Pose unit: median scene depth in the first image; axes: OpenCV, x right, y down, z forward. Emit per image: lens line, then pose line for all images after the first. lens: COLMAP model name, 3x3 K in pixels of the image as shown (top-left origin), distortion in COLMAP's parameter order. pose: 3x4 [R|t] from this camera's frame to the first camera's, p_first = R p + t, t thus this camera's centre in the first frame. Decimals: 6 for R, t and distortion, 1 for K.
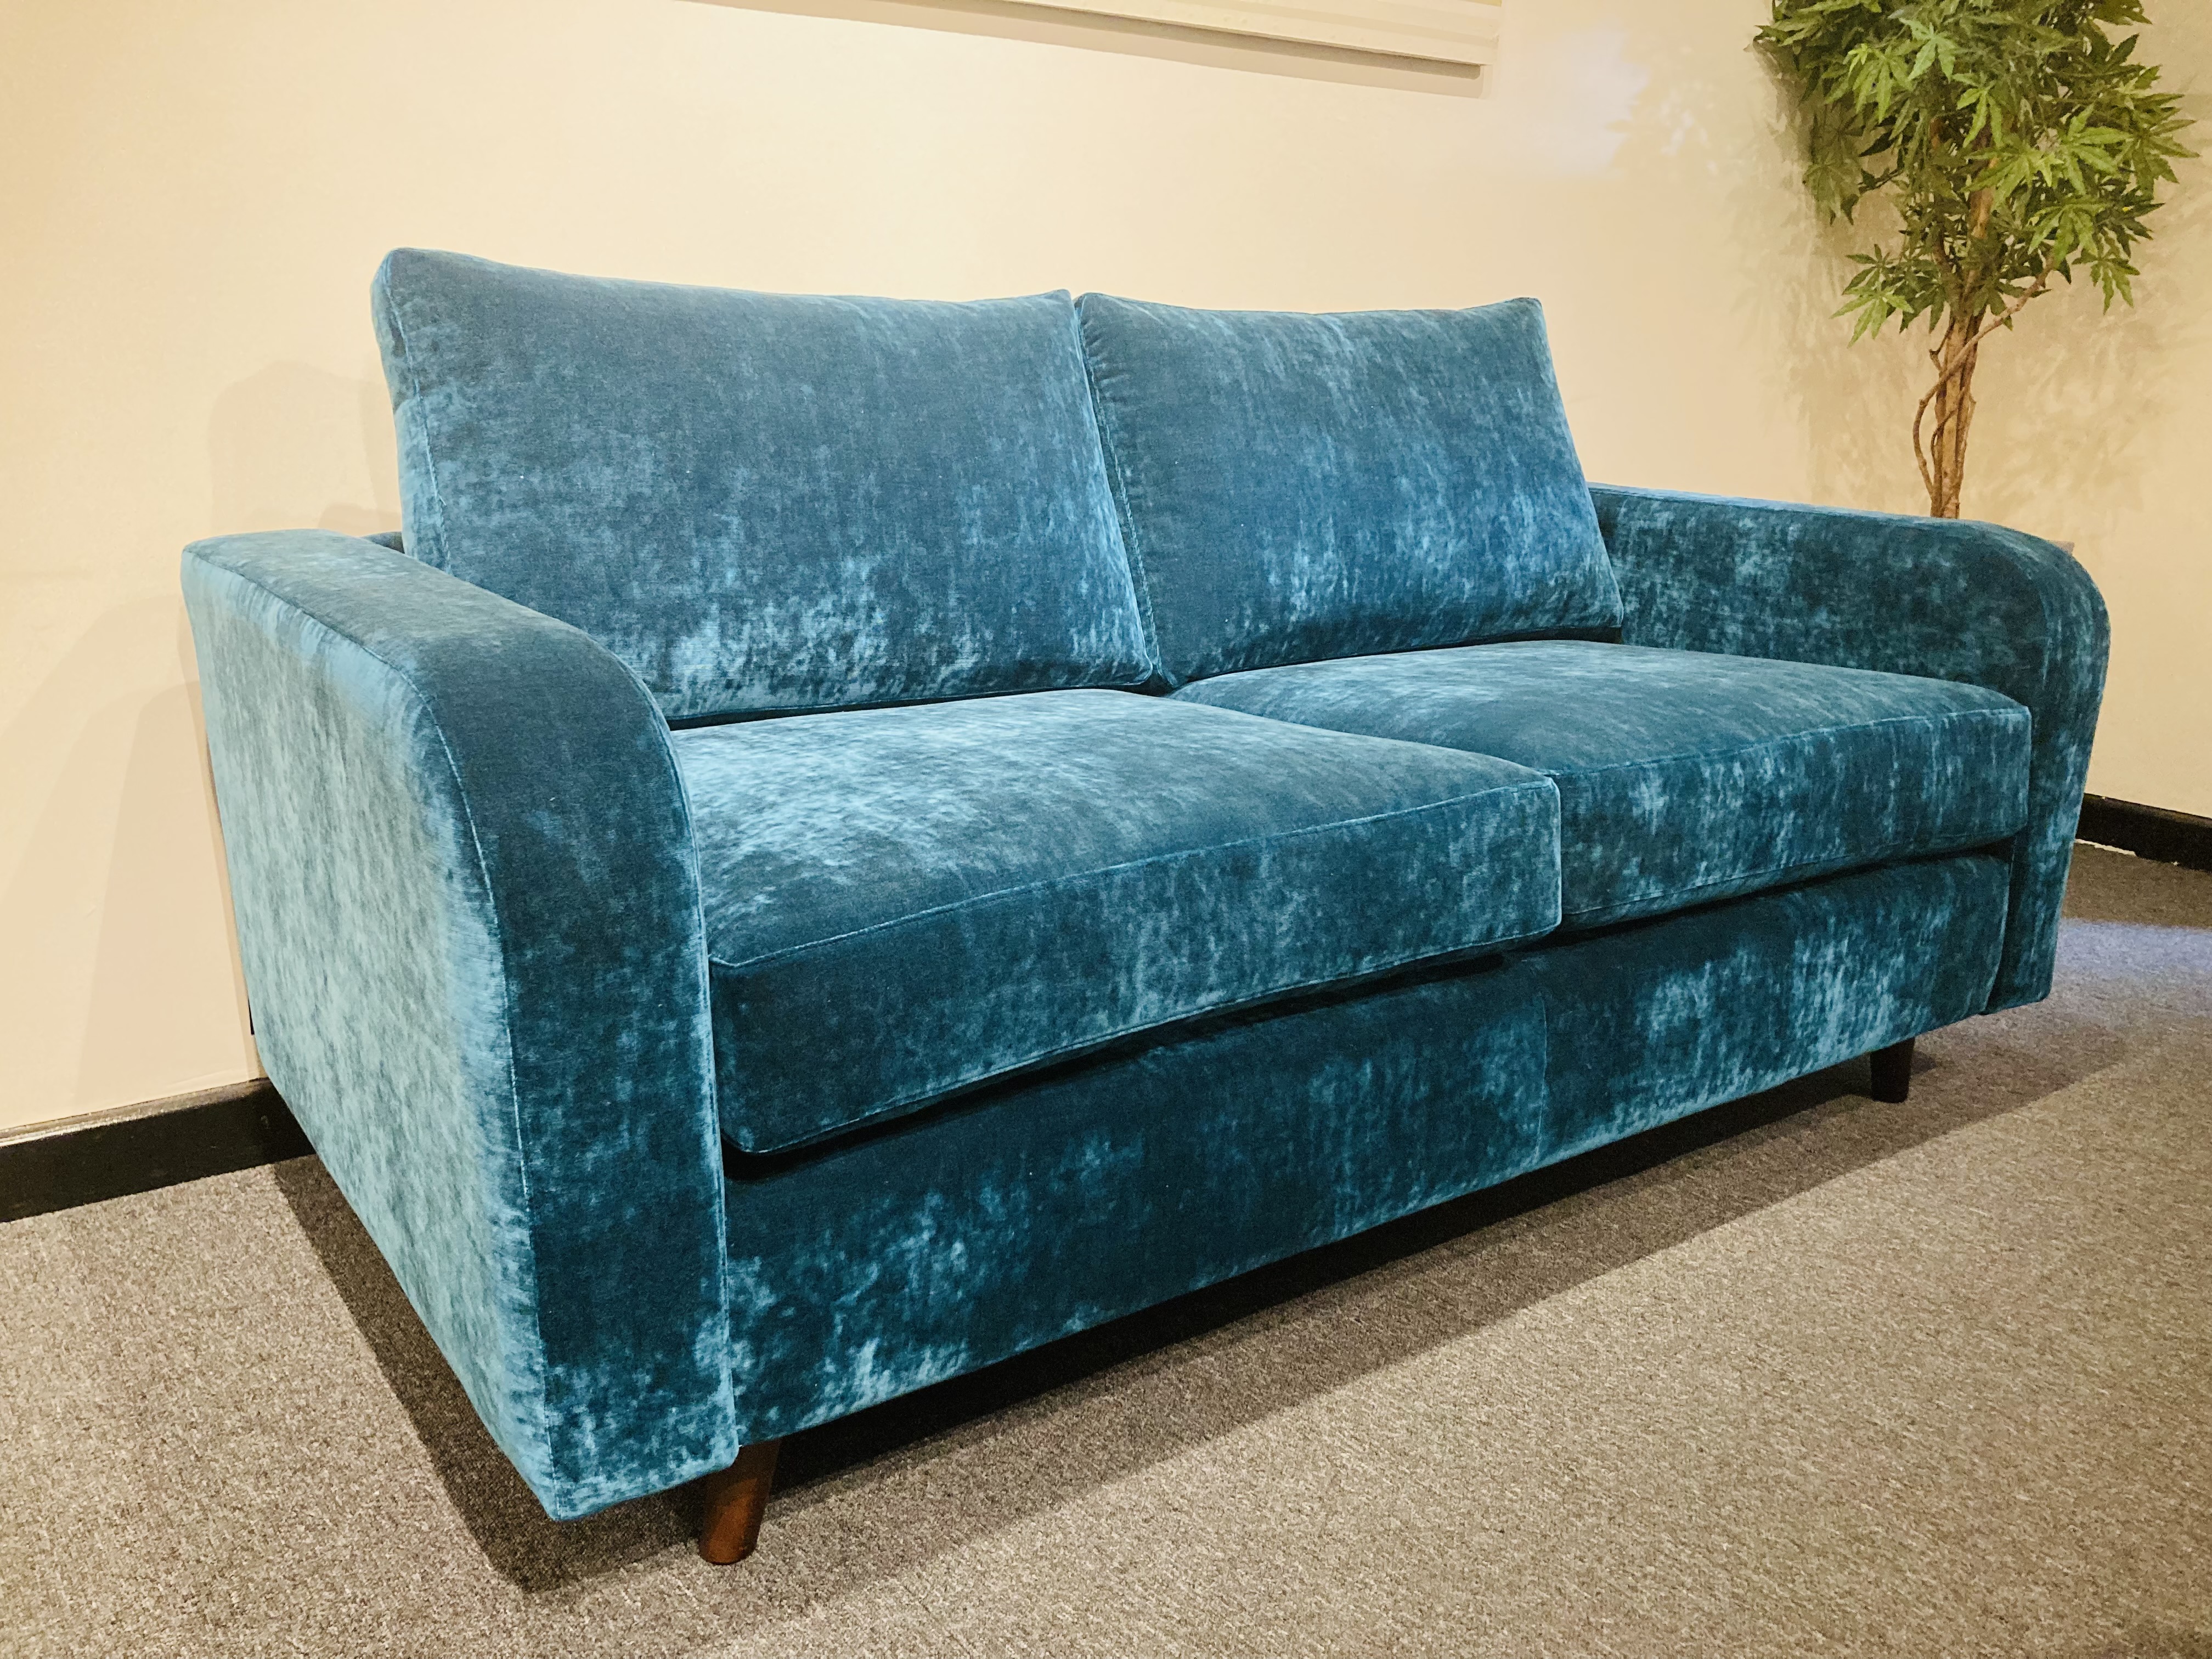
lens RADIAL K [[1846.2, 0, 1323.4], [0, 1846.2, 826.1], [0, 0, 1]] dist [0.142819, -0.200146]
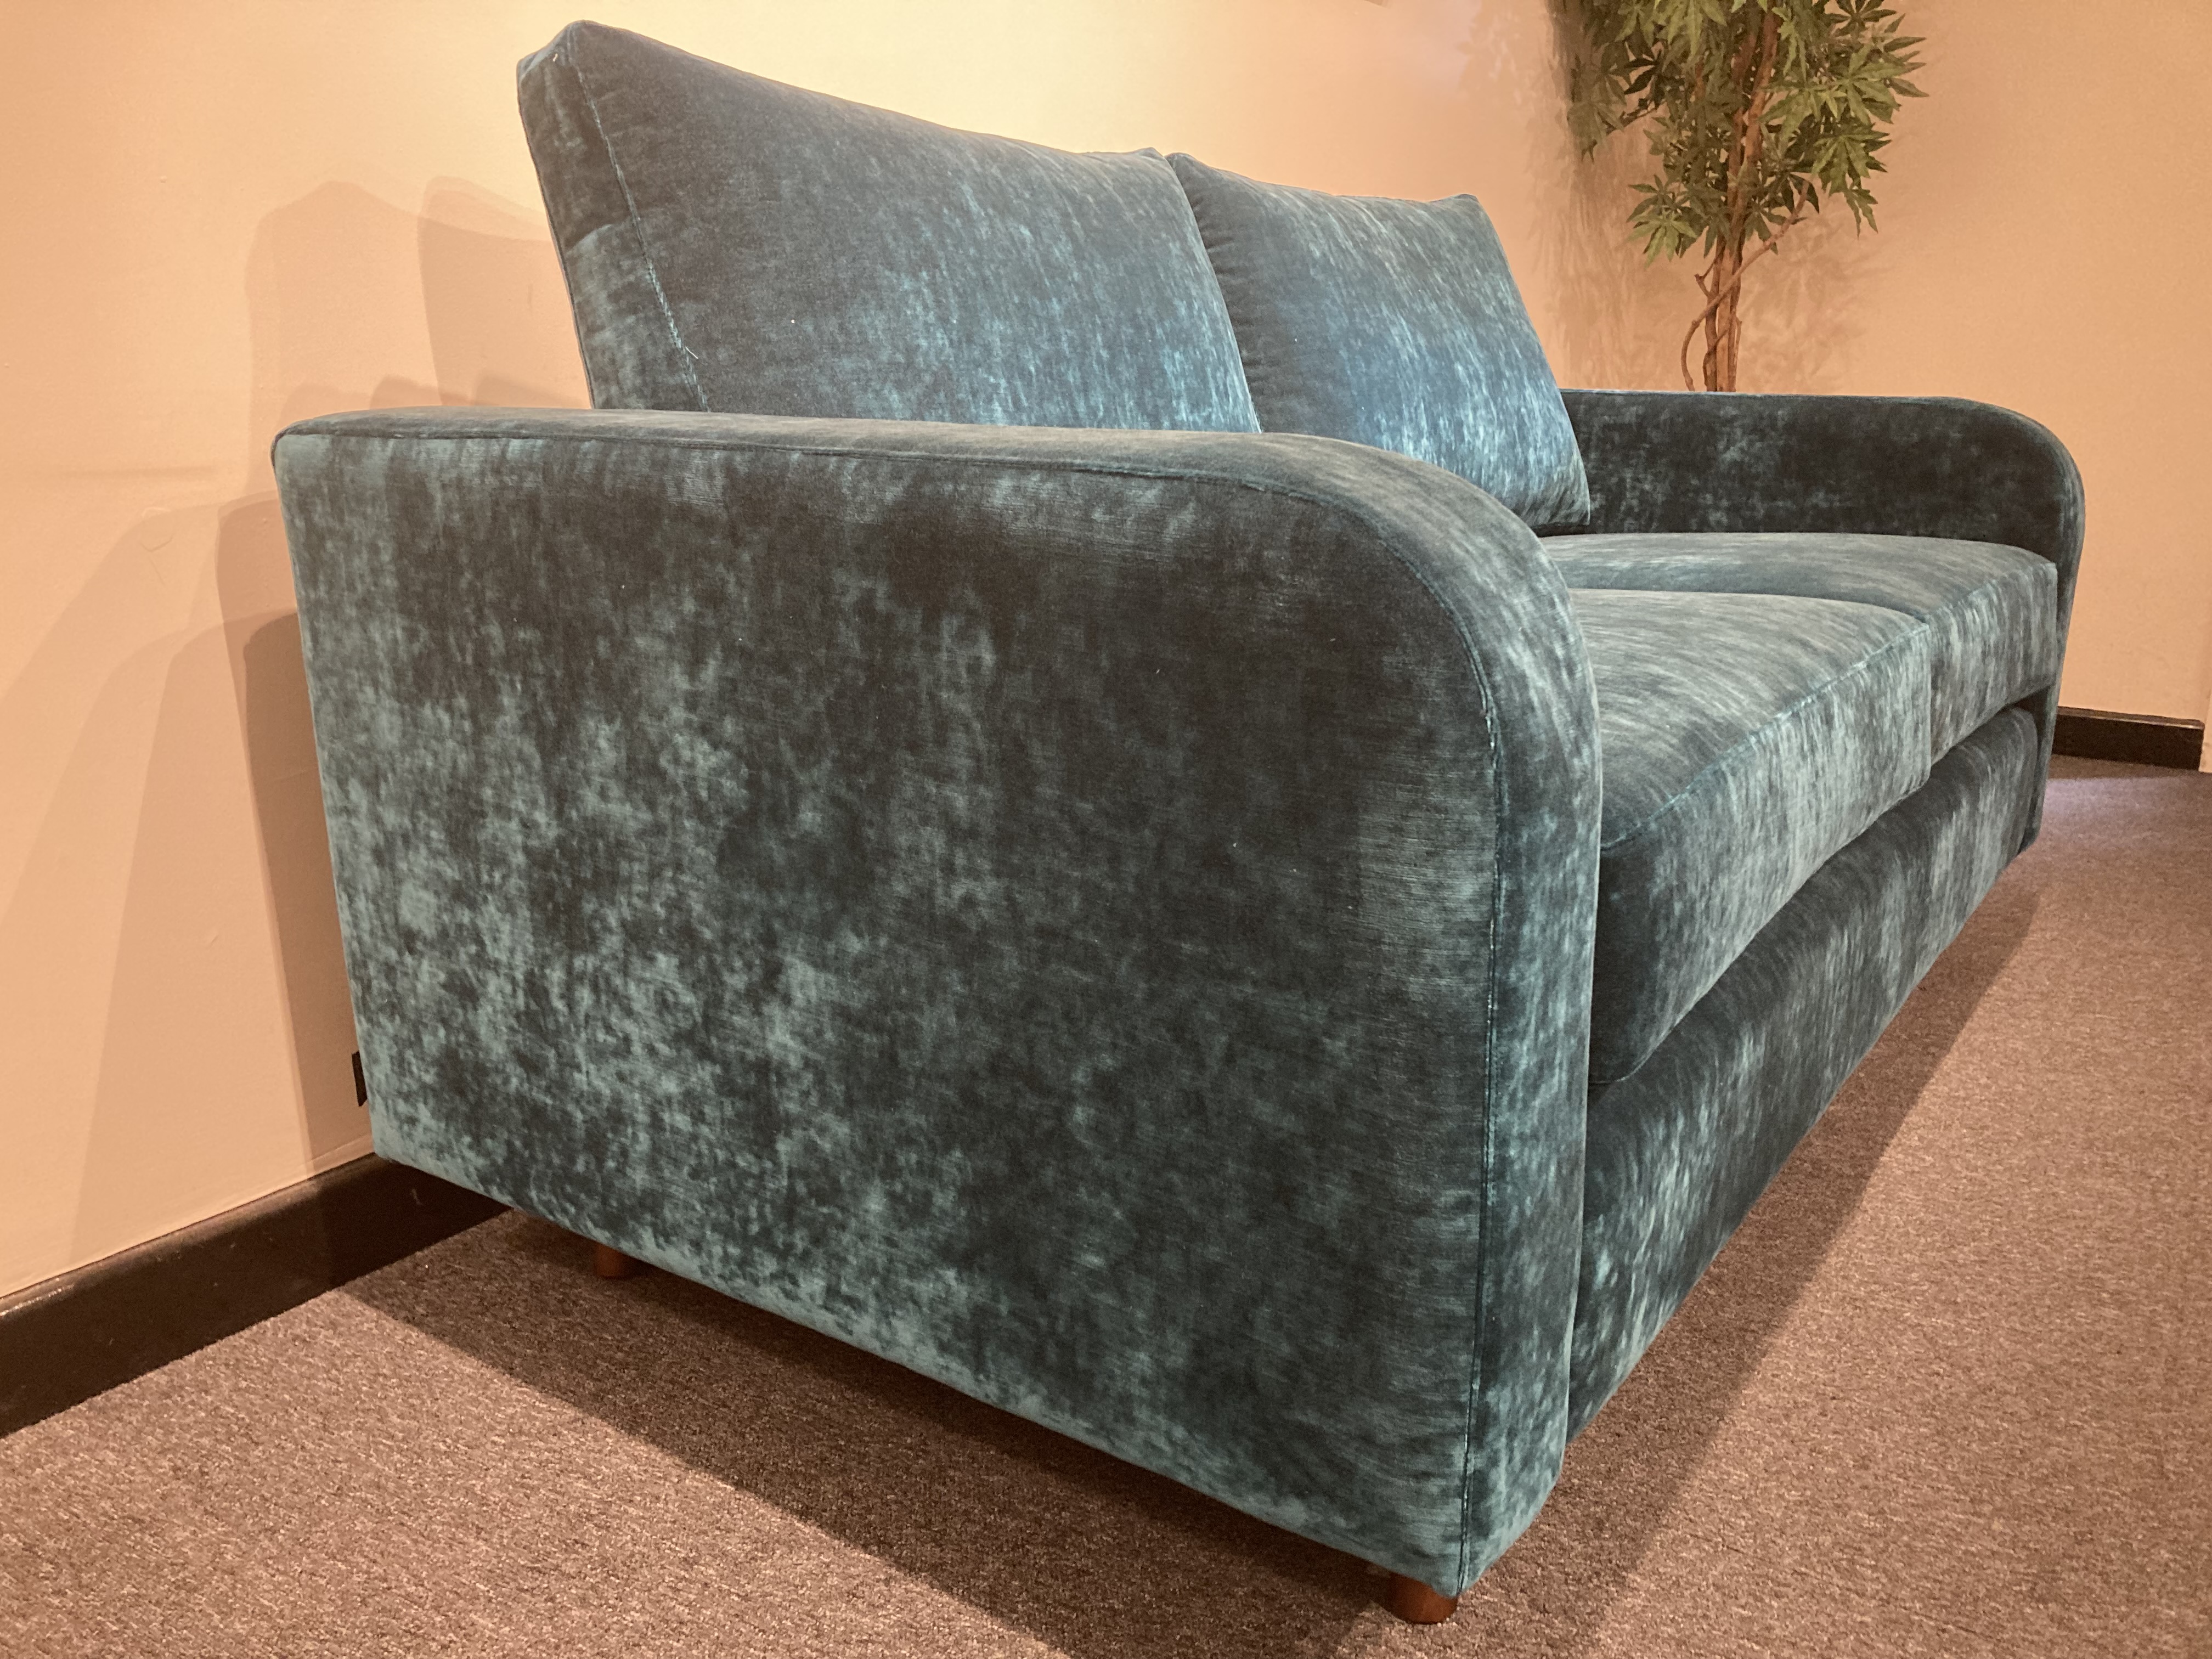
lens RADIAL K [[1723.8, 0, 1106.0], [0, 1723.8, 829.5], [0, 0, 1]] dist [0.042940, -0.002019]
pose [[0.938696, -0.097647, 0.330627, -0.442178], [0.100580, 0.994895, 0.008270, 0.023945], [-0.329747, 0.025491, 0.943725, 0.226995]]
